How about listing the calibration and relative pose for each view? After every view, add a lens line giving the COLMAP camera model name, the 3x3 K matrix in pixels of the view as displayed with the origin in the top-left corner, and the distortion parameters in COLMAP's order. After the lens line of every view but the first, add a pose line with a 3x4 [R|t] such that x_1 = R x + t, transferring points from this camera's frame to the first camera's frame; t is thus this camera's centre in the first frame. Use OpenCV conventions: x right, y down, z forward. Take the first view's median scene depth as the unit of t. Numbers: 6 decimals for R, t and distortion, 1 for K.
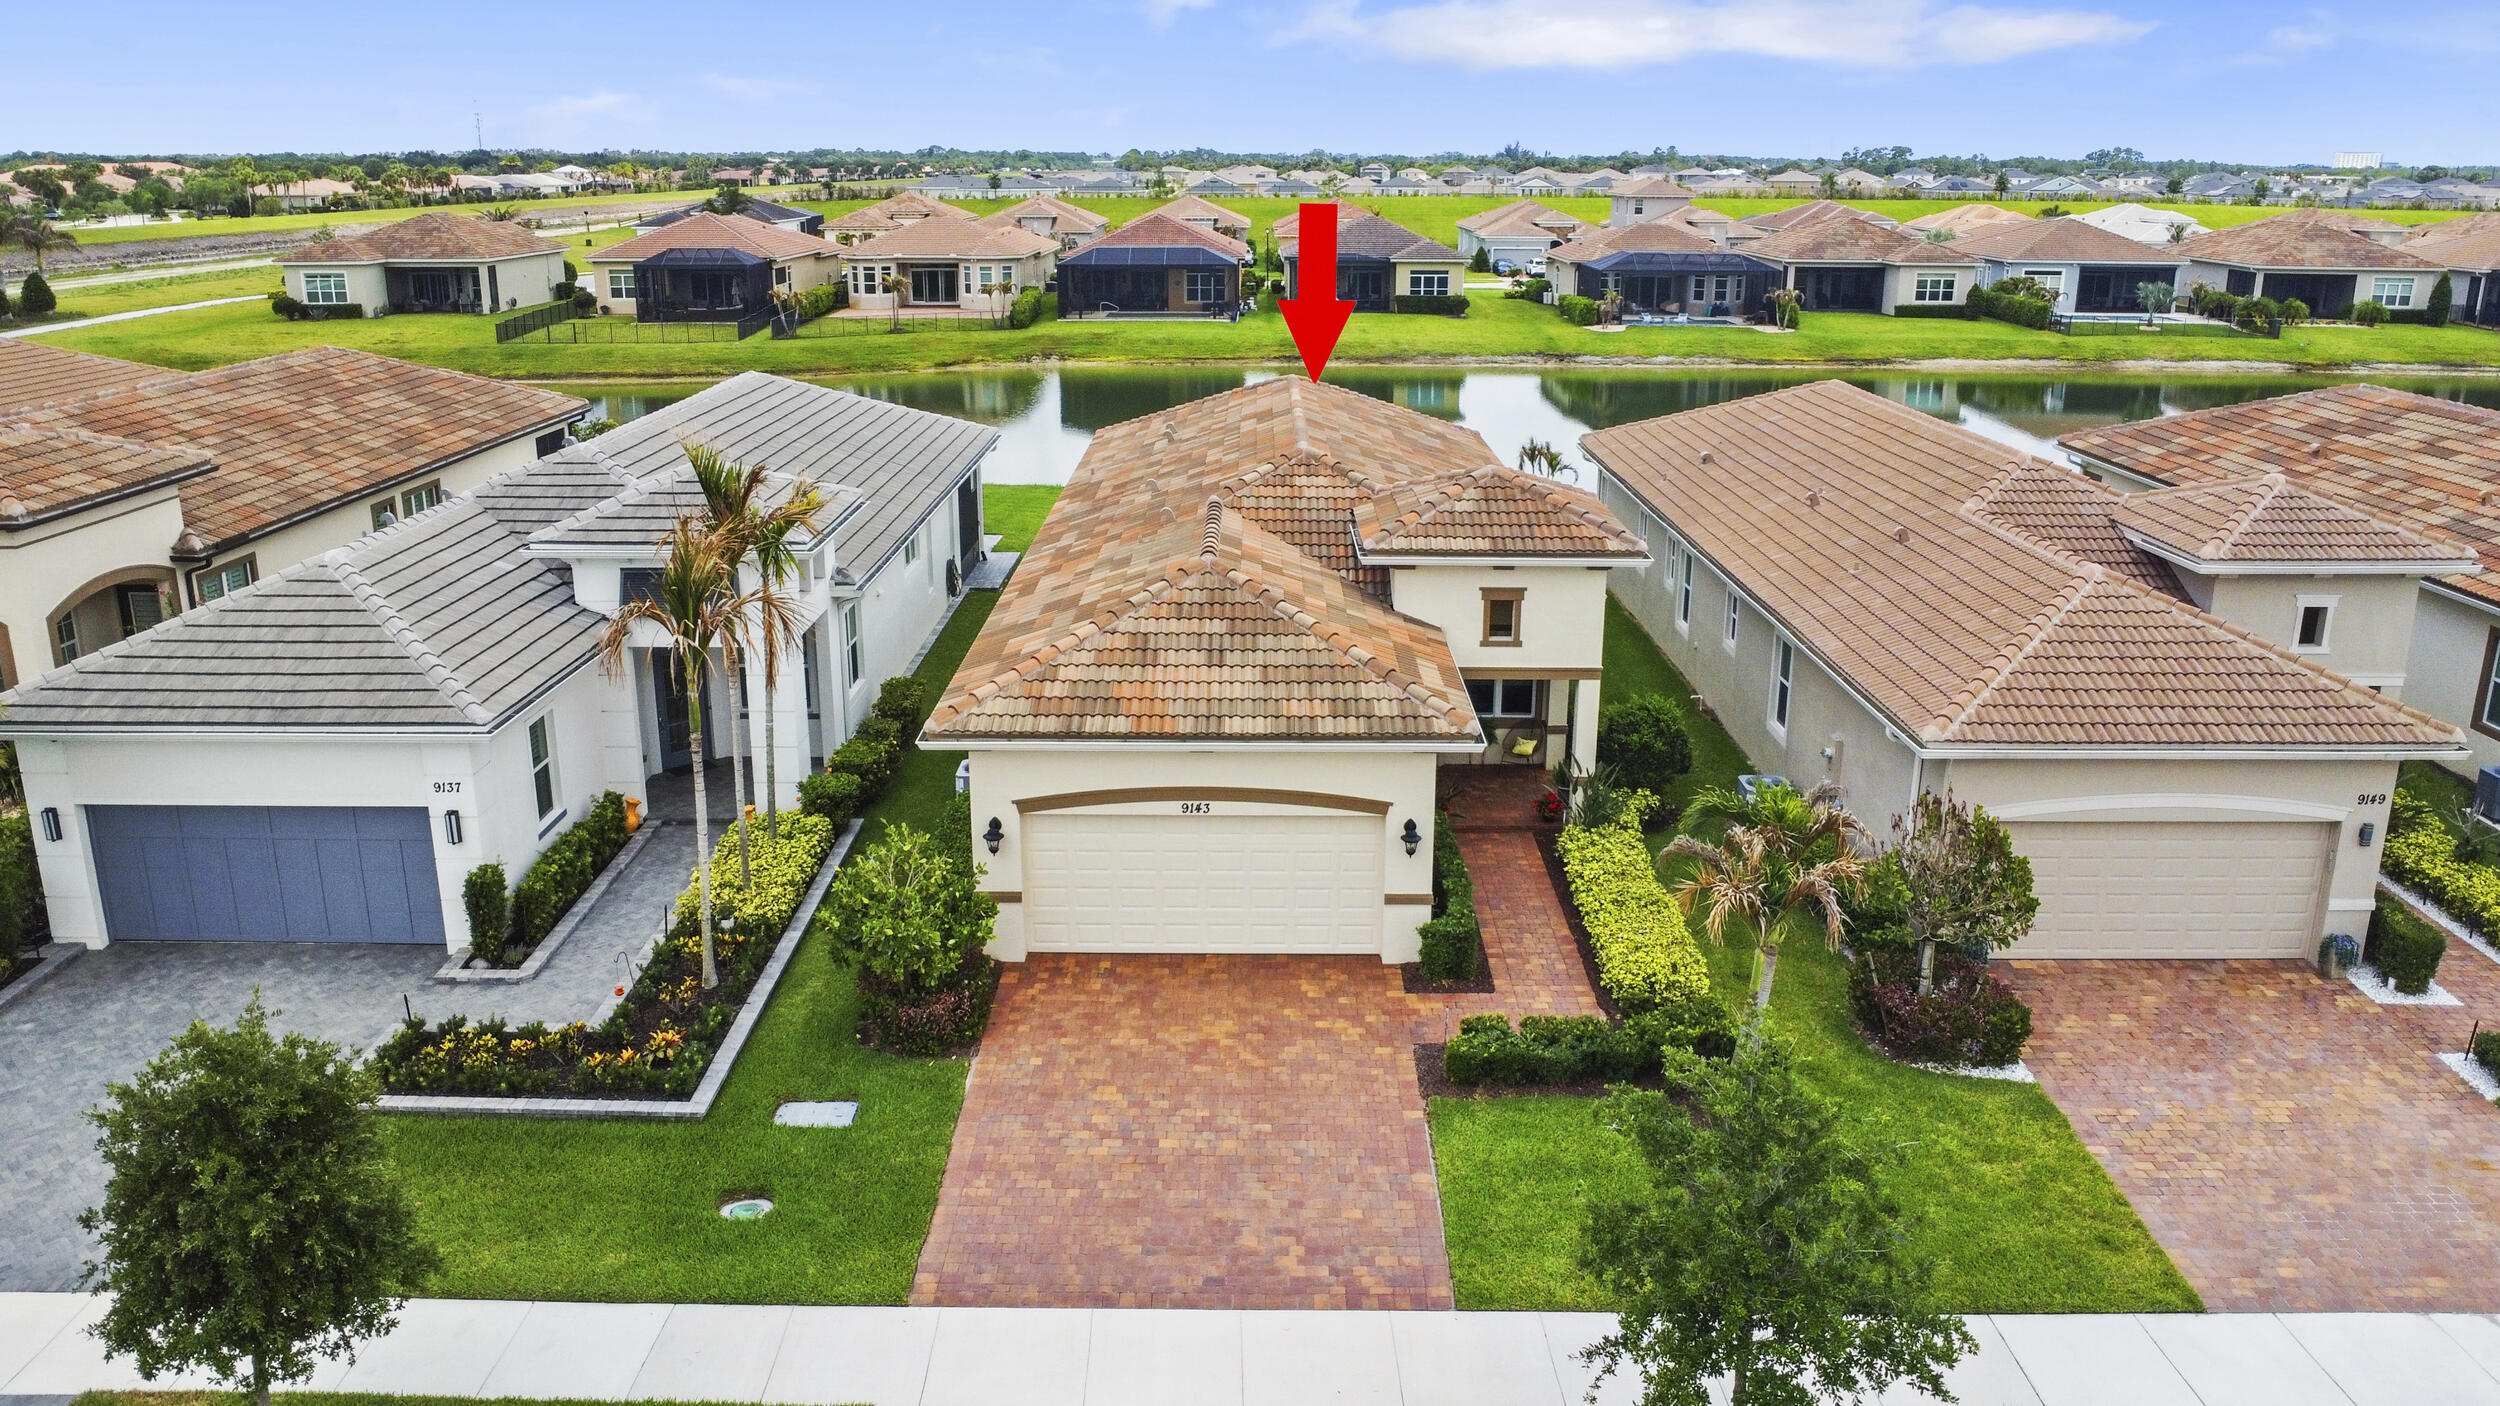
lens RADIAL K [[1834.6, 0, 1248.6], [0, 1834.6, 699.7], [0, 0, 1]] dist [-0.025978, -0.012655]
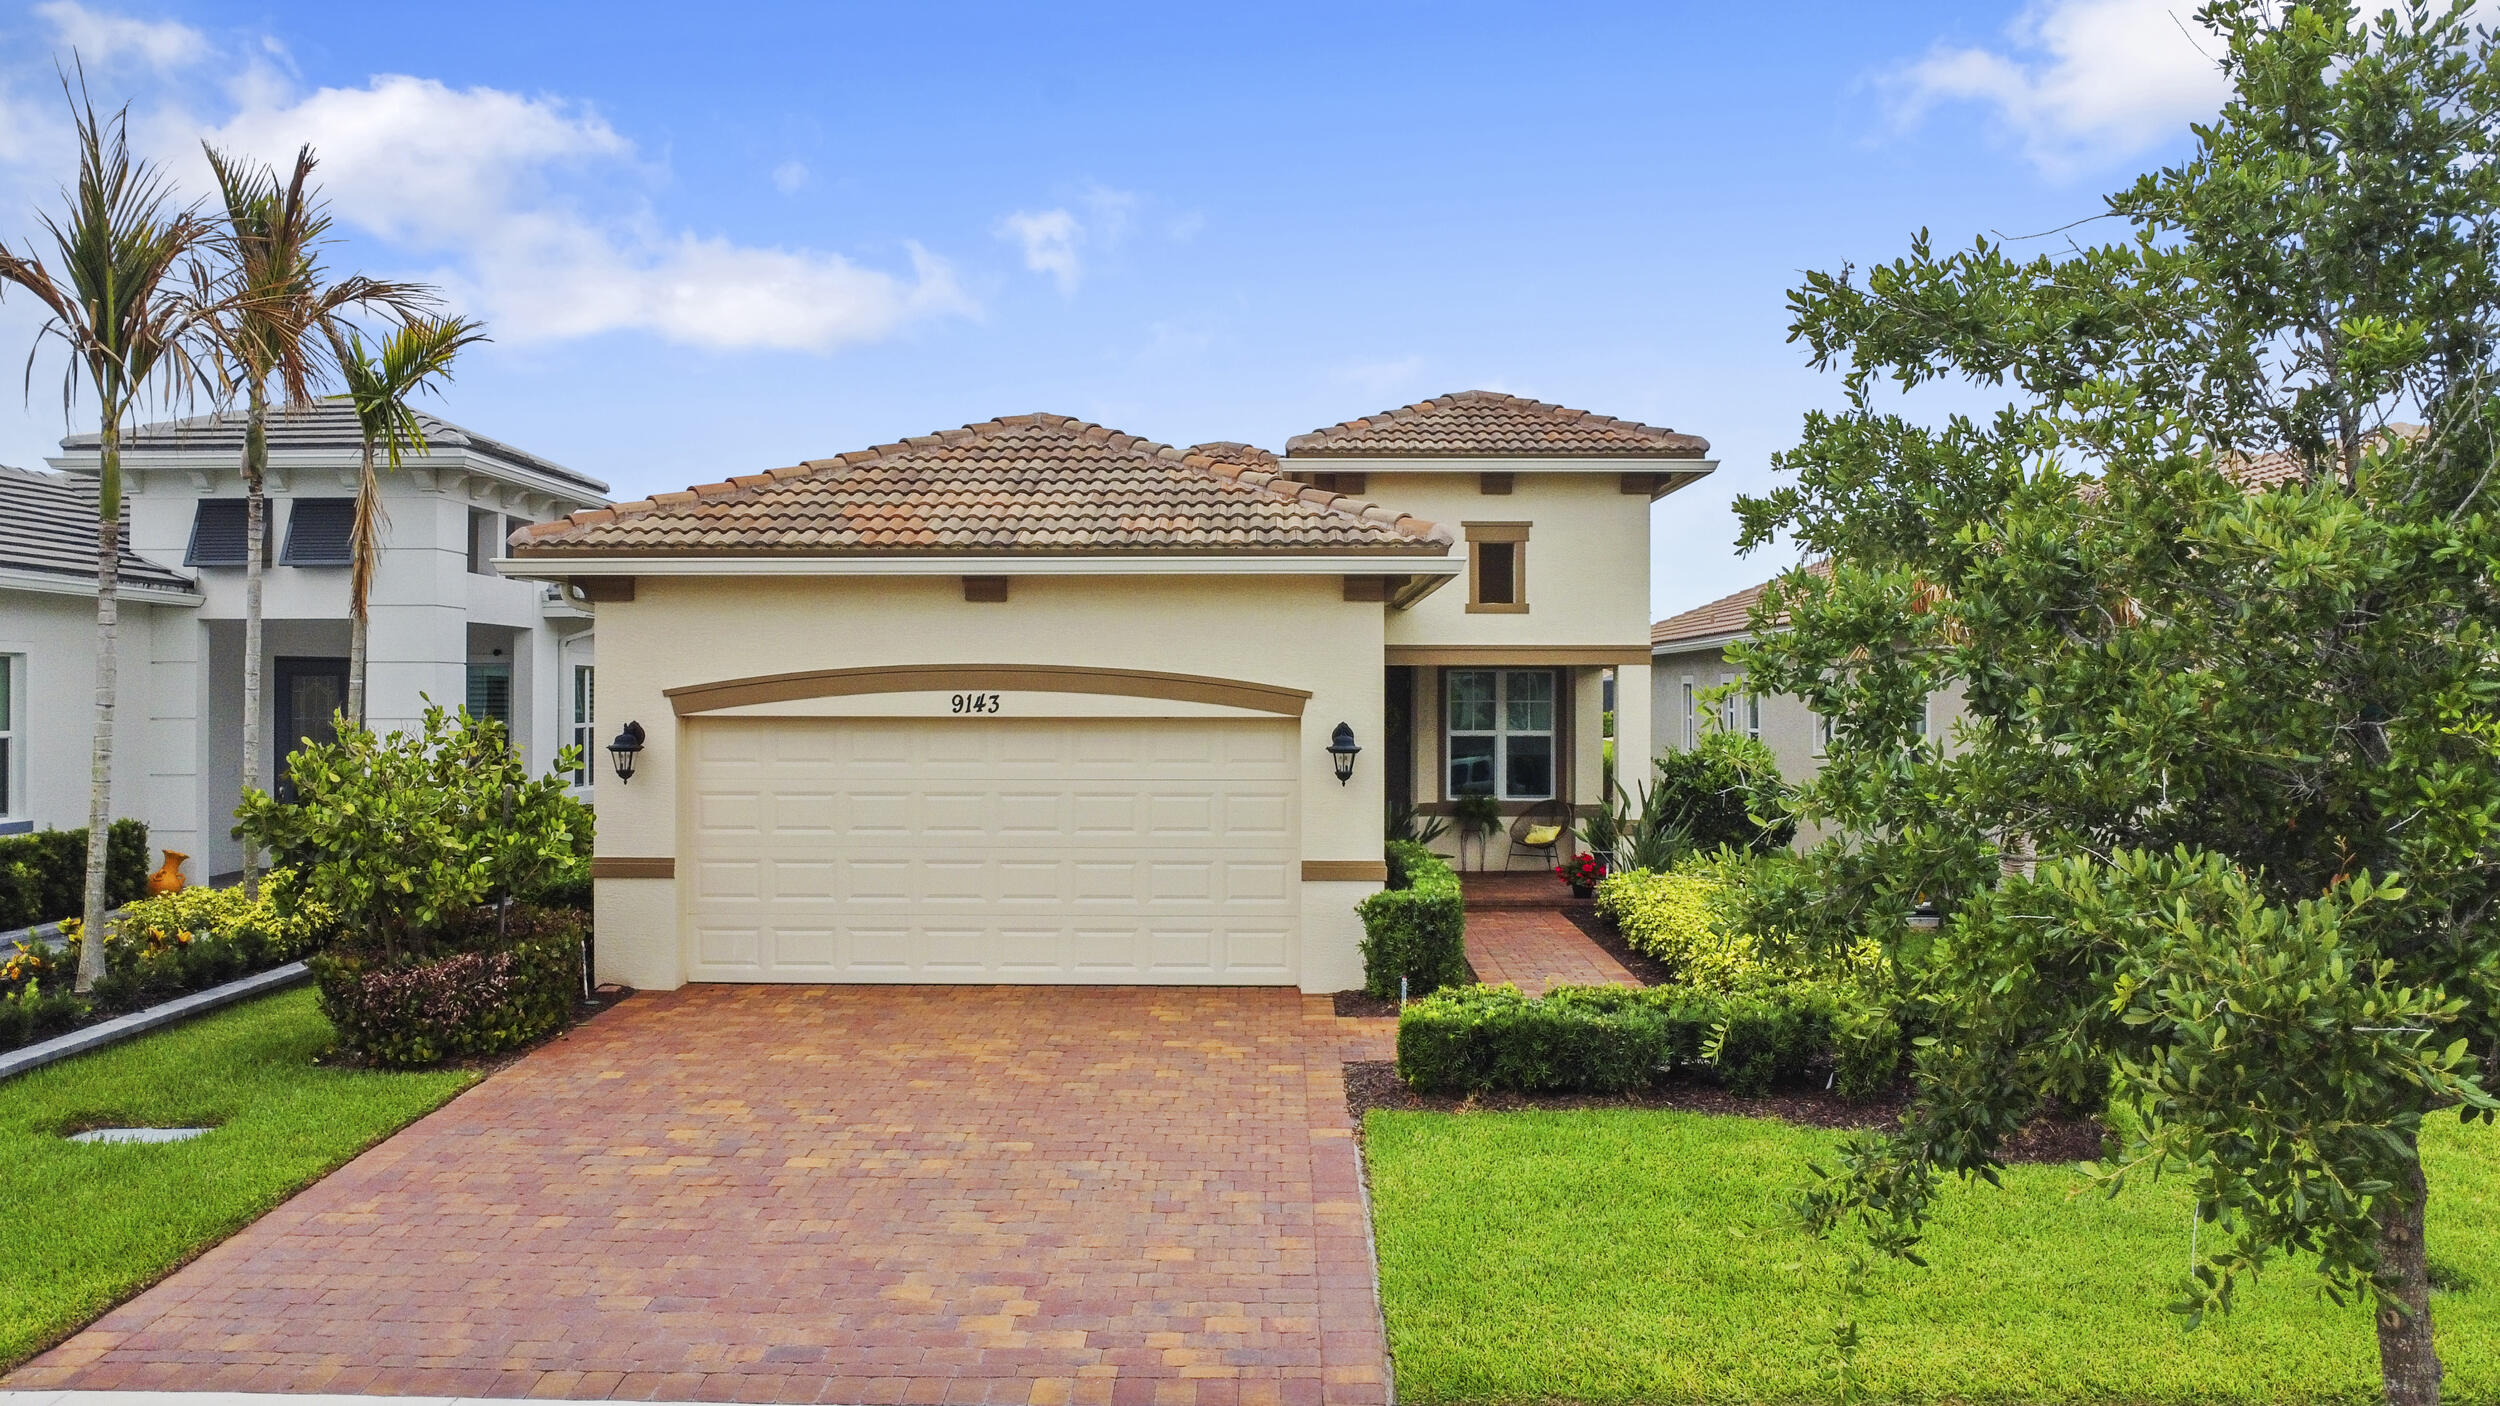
lens RADIAL K [[1834.6, 0, 1253.8], [0, 1834.6, 693.2], [0, 0, 1]] dist [-0.025978, -0.012655]
pose [[0.999967, -0.001595, -0.007987, 0.064669], [-0.000767, 0.957828, -0.287341, 0.223900], [0.008108, 0.287337, 0.957795, 0.439955]]
